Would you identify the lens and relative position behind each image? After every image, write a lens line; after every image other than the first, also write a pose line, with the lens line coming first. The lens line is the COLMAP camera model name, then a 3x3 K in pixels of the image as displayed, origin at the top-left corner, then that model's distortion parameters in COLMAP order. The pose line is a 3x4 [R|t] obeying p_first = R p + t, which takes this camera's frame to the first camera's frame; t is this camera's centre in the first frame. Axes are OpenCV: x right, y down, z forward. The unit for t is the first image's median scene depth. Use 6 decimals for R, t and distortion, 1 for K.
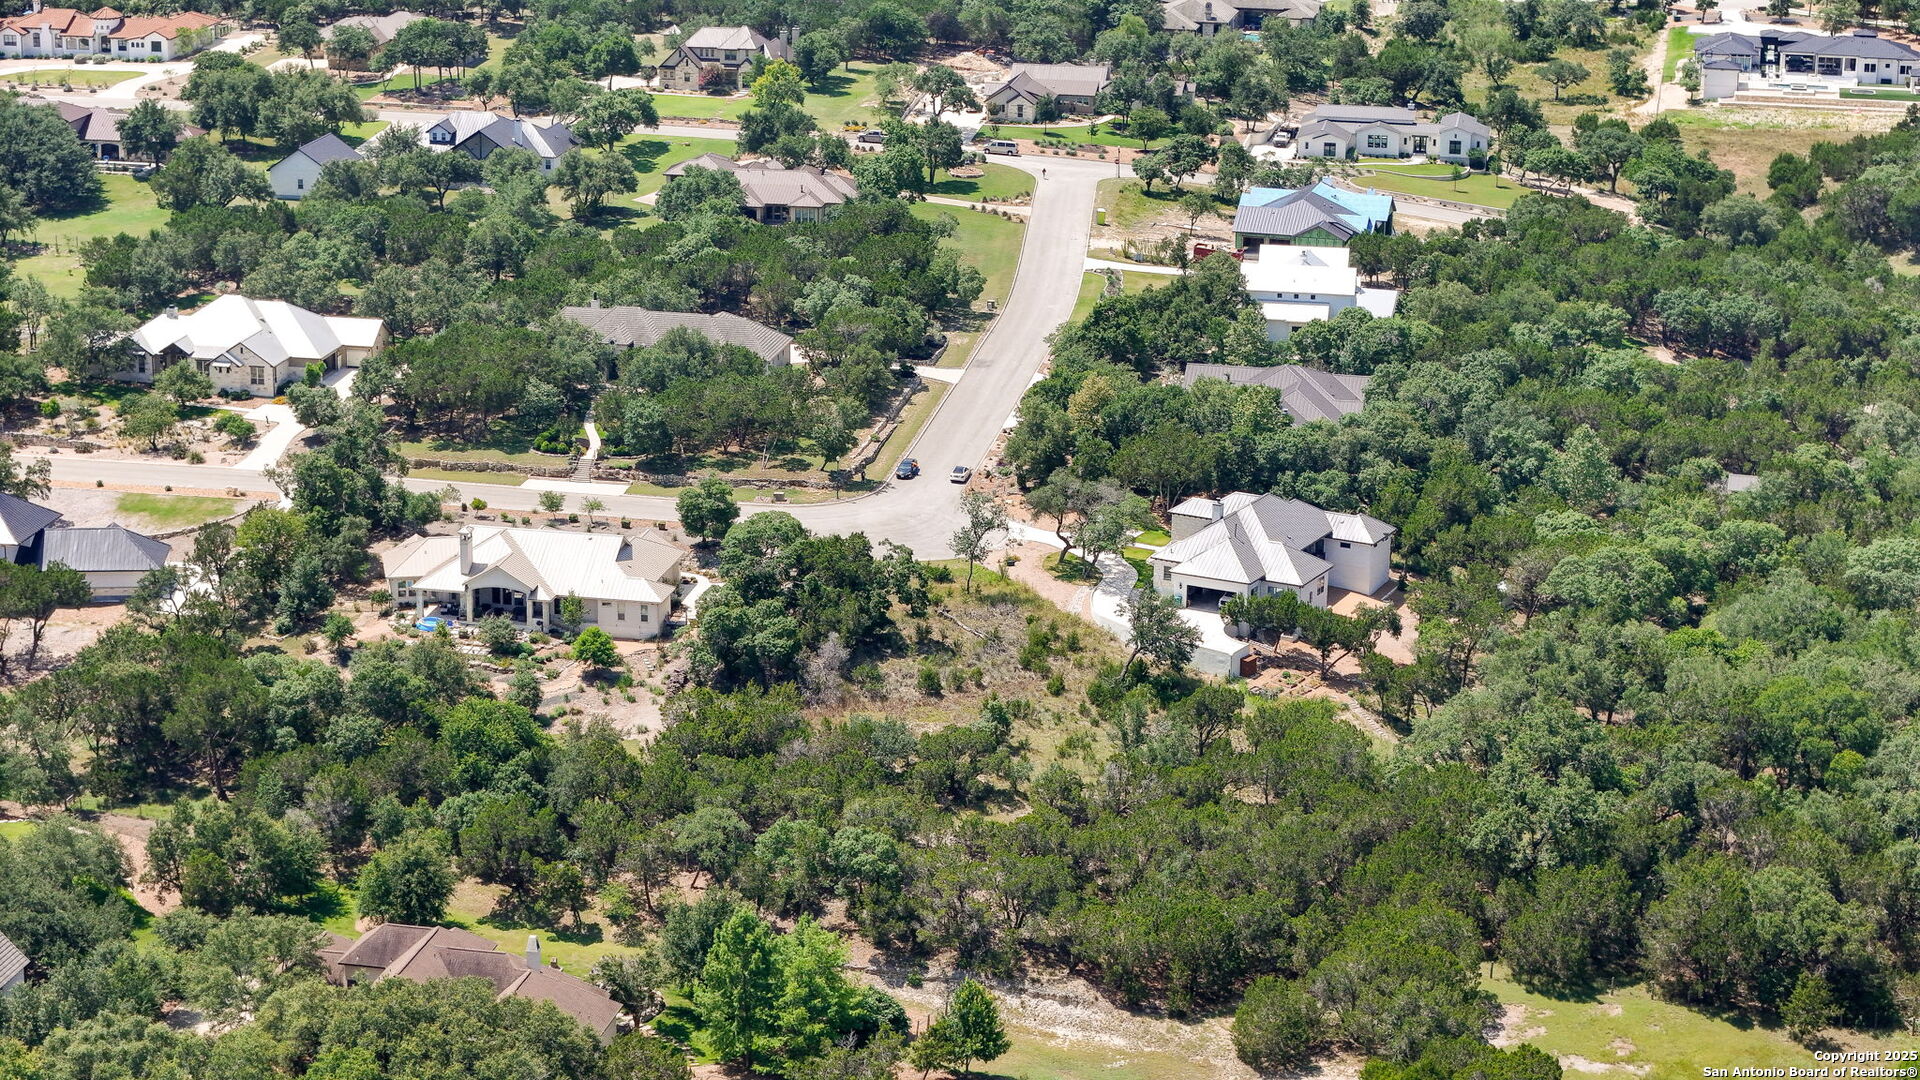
lens RADIAL K [[3894.4, 0, 960.0], [0, 3894.4, 540.0], [0, 0, 1]] dist [-0.179556, 0.722901]
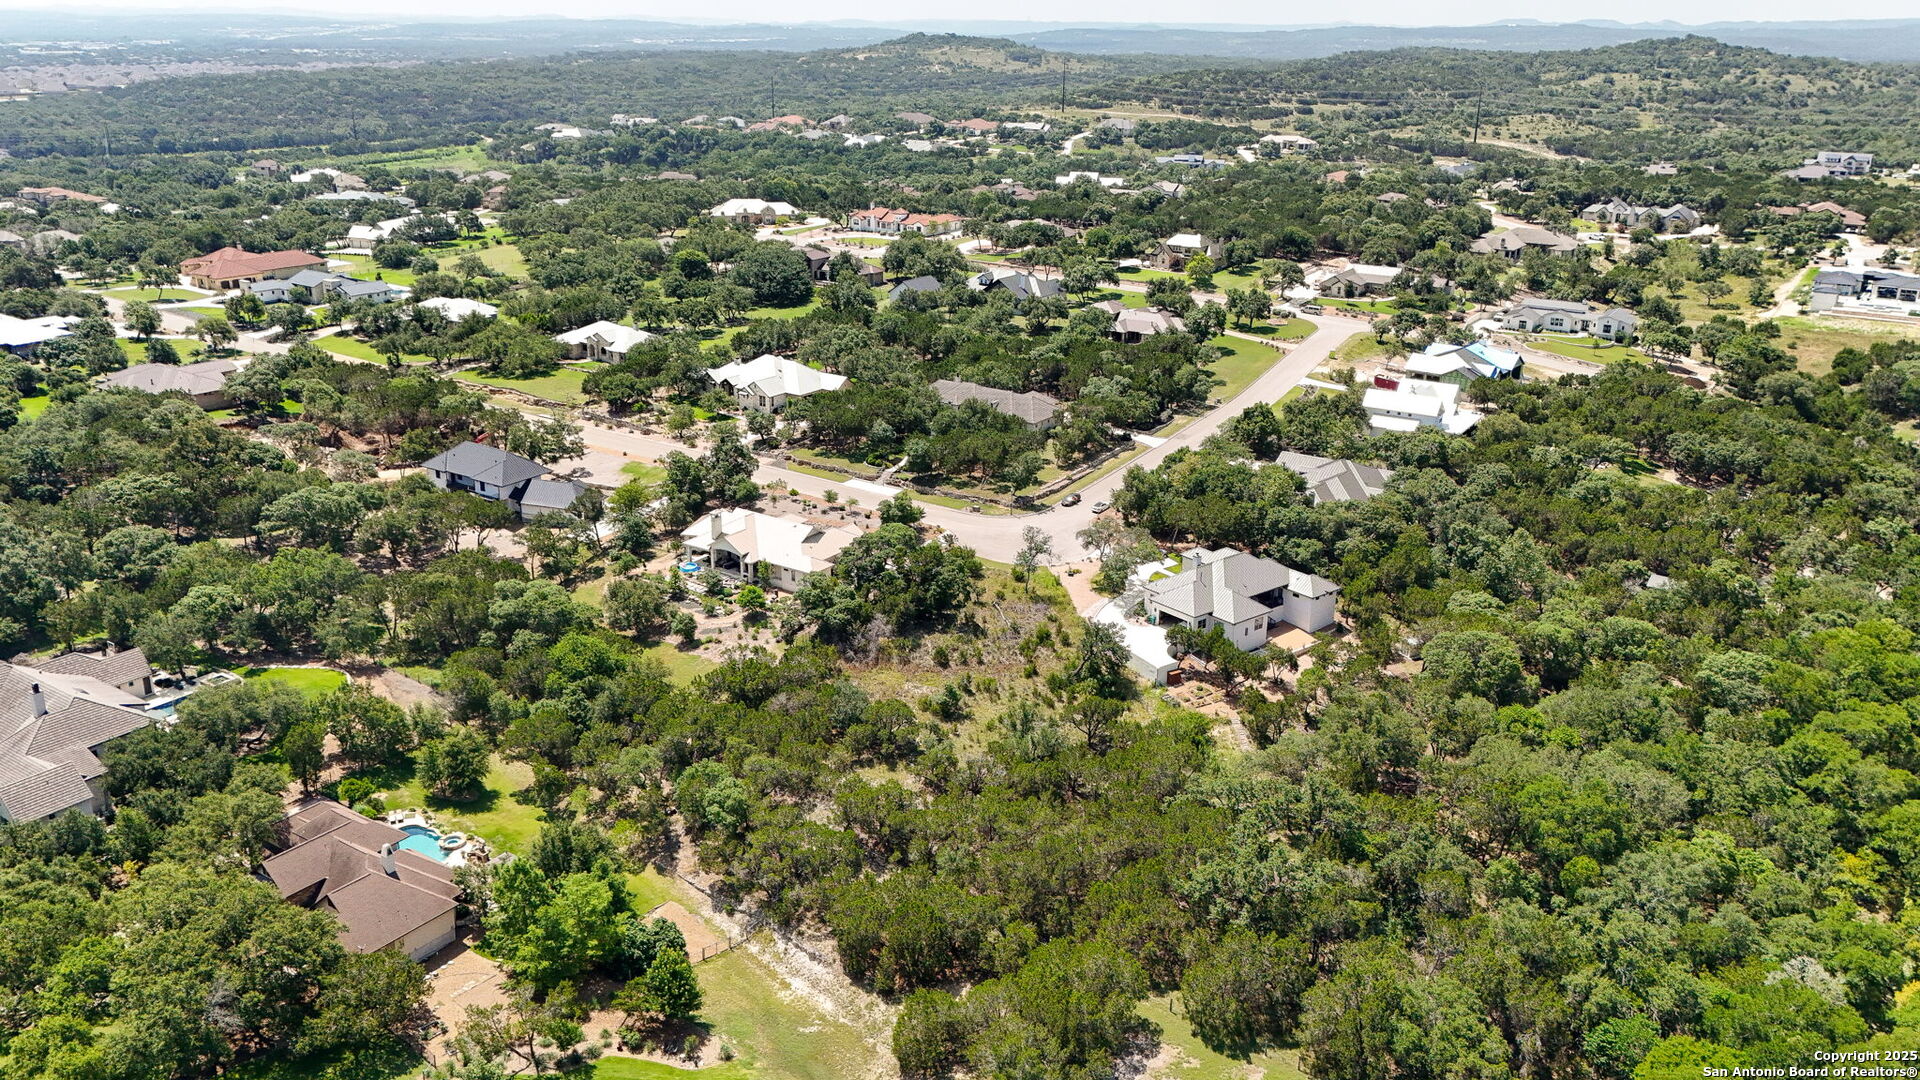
lens RADIAL K [[1508.0, 0, 961.4], [0, 1508.0, 518.8], [0, 0, 1]] dist [0.103441, -0.126495]
pose [[0.919384, 0.124330, -0.373195, 0.173493], [-0.109405, 0.992124, 0.061002, -0.042707], [0.377840, -0.015255, 0.925745, 0.406495]]
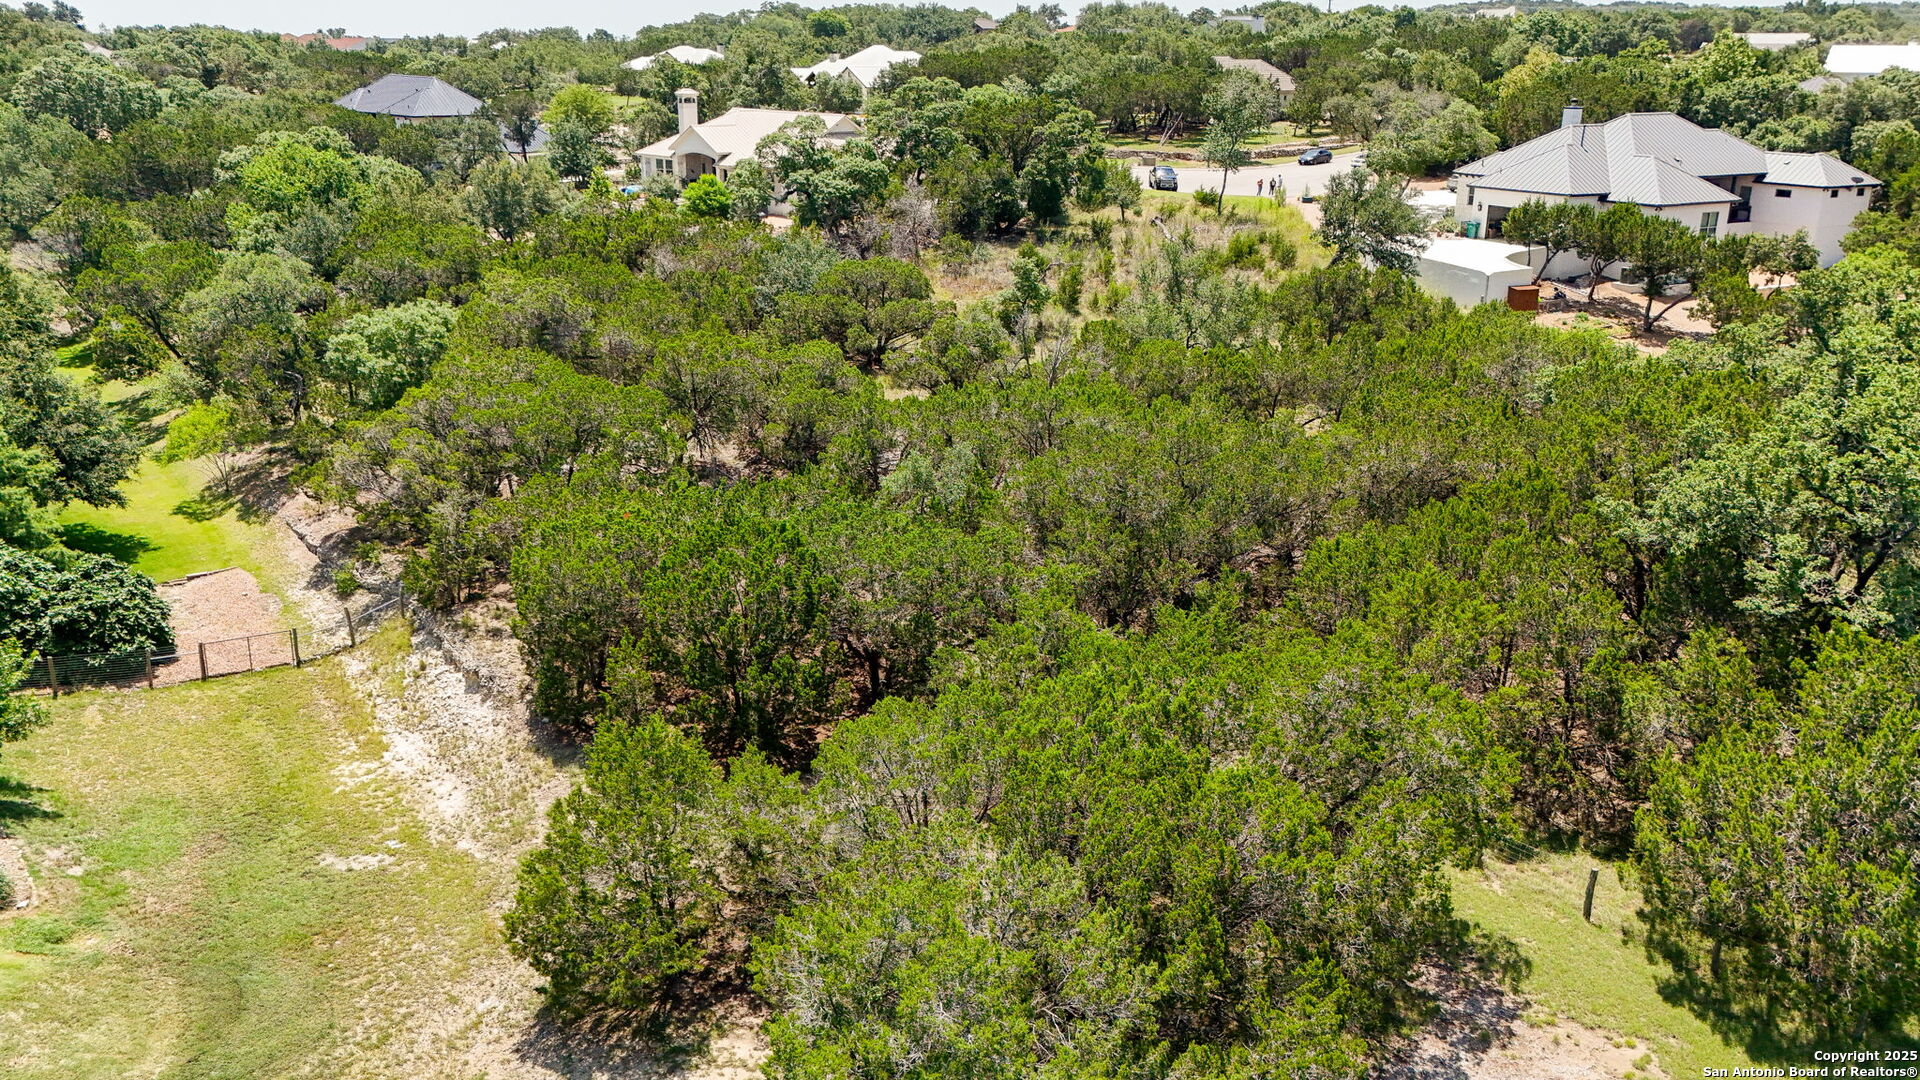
lens RADIAL K [[1482.2, 0, 960.0], [0, 1482.2, 540.0], [0, 0, 1]] dist [0.098750, -0.136050]
pose [[0.840775, 0.167086, -0.514956, 0.113659], [-0.154647, 0.985673, 0.067323, 0.060307], [0.518827, 0.023033, 0.854569, 0.641202]]
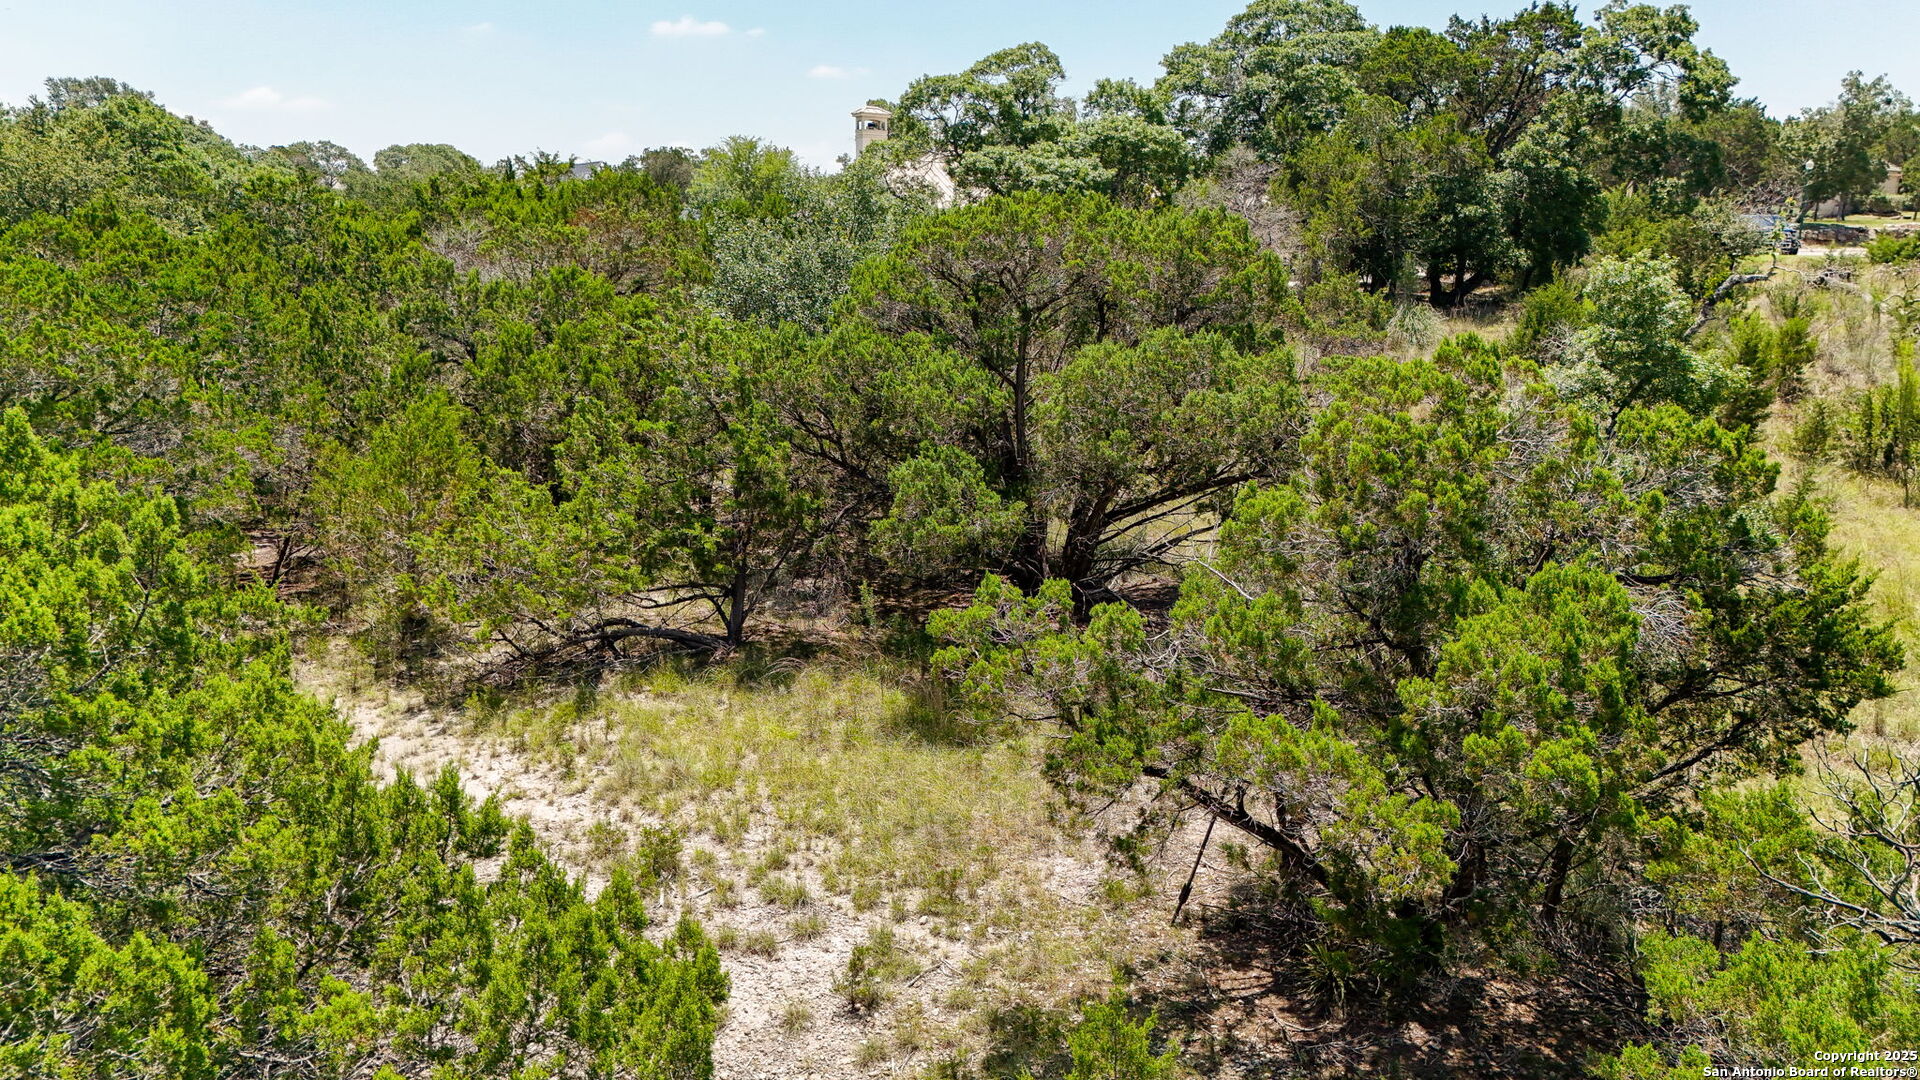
lens RADIAL K [[1470.8, 0, 960.0], [0, 1470.8, 540.0], [0, 0, 1]] dist [0.057633, -0.032507]
pose [[0.697854, 0.131410, -0.704082, 0.032496], [-0.202924, 0.979022, -0.018404, 0.051485], [0.686893, 0.155718, 0.709880, 0.763690]]
